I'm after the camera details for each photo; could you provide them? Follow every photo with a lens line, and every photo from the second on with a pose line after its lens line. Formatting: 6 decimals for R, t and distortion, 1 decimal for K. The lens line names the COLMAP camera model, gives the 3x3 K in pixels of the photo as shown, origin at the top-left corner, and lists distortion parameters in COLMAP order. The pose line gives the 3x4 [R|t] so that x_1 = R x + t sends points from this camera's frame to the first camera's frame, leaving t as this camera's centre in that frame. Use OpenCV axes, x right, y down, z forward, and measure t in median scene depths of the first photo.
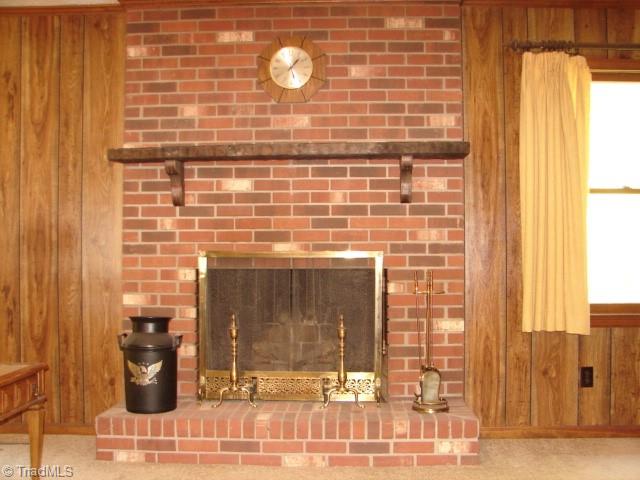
lens RADIAL K [[688.9, 0, 333.8], [0, 688.9, 249.1], [0, 0, 1]] dist [-0.210839, 0.275928]
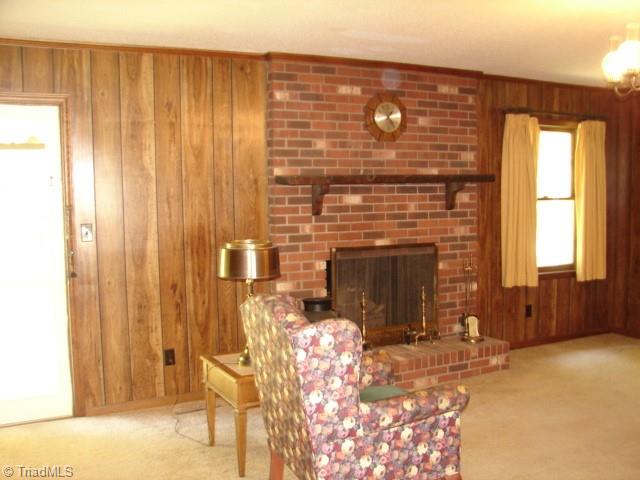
lens RADIAL K [[688.9, 0, 333.8], [0, 688.9, 249.1], [0, 0, 1]] dist [-0.210839, 0.275928]
pose [[0.868446, -0.051359, 0.493117, -0.872414], [0.002404, 0.995045, 0.099401, -0.132256], [-0.495779, -0.085139, 0.864265, -0.205031]]
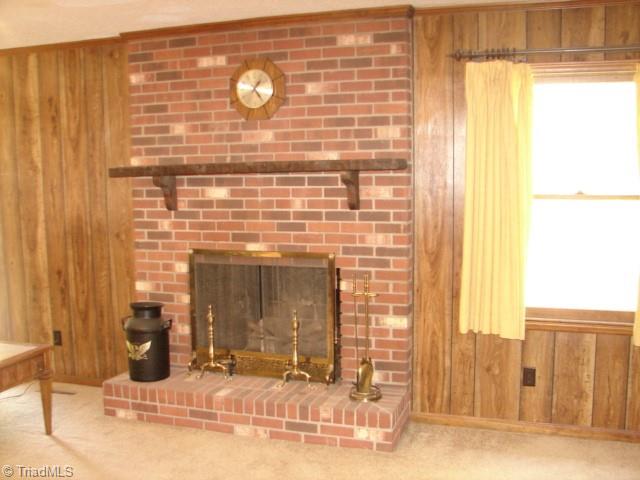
lens RADIAL K [[688.9, 0, 333.8], [0, 688.9, 249.1], [0, 0, 1]] dist [-0.210839, 0.275928]
pose [[0.958476, 0.023894, -0.284171, 0.382419], [0.011627, 0.992381, 0.122659, -0.138788], [0.284937, -0.120870, 0.950895, -0.061493]]
